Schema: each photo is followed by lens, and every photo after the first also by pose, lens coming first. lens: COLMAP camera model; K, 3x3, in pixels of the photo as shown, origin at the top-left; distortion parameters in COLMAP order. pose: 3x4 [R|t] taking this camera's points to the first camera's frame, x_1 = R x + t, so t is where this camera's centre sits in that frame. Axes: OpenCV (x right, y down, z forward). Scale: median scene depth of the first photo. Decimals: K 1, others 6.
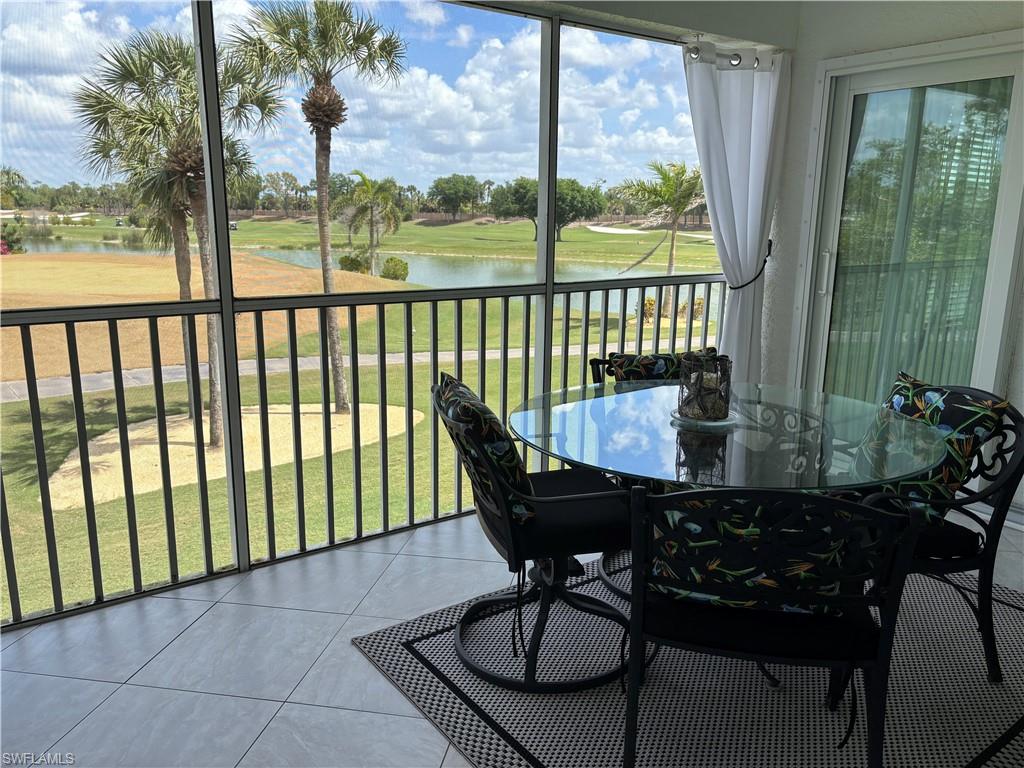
lens RADIAL K [[780.9, 0, 512.0], [0, 780.9, 384.0], [0, 0, 1]] dist [0.007090, -0.000492]
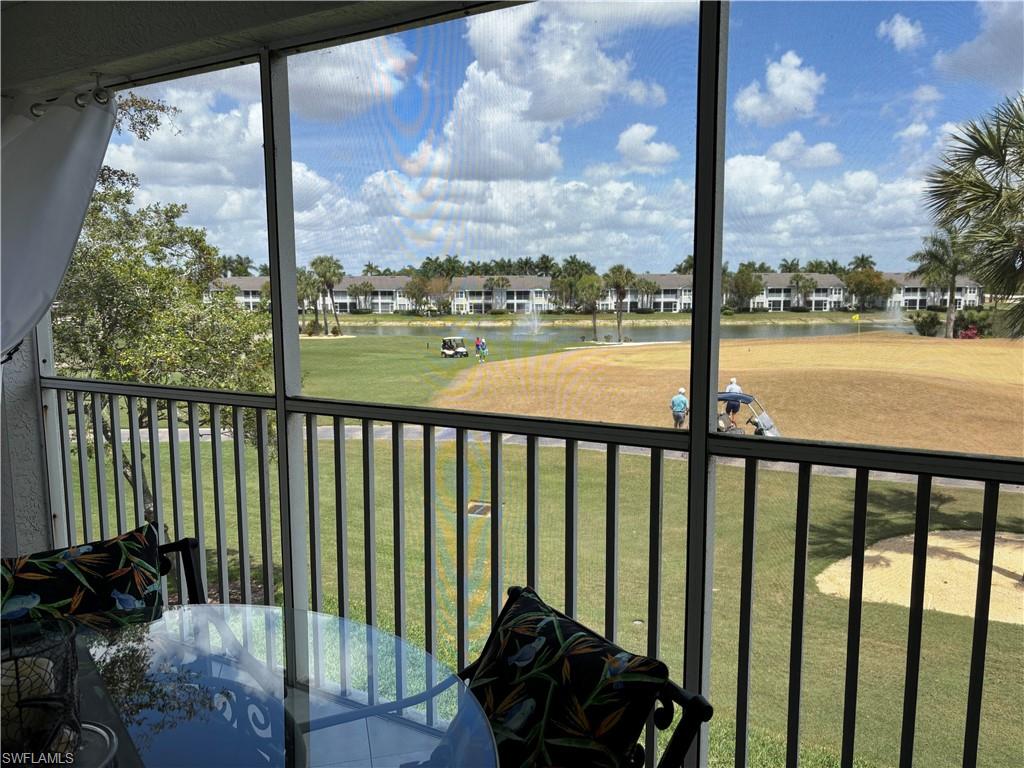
lens RADIAL K [[780.9, 0, 512.0], [0, 780.9, 384.0], [0, 0, 1]] dist [0.007090, -0.000492]
pose [[0.405096, 0.091467, -0.909687, 0.475980], [-0.186593, 0.982312, 0.015677, -0.143377], [0.895031, 0.163391, 0.414998, 0.633329]]
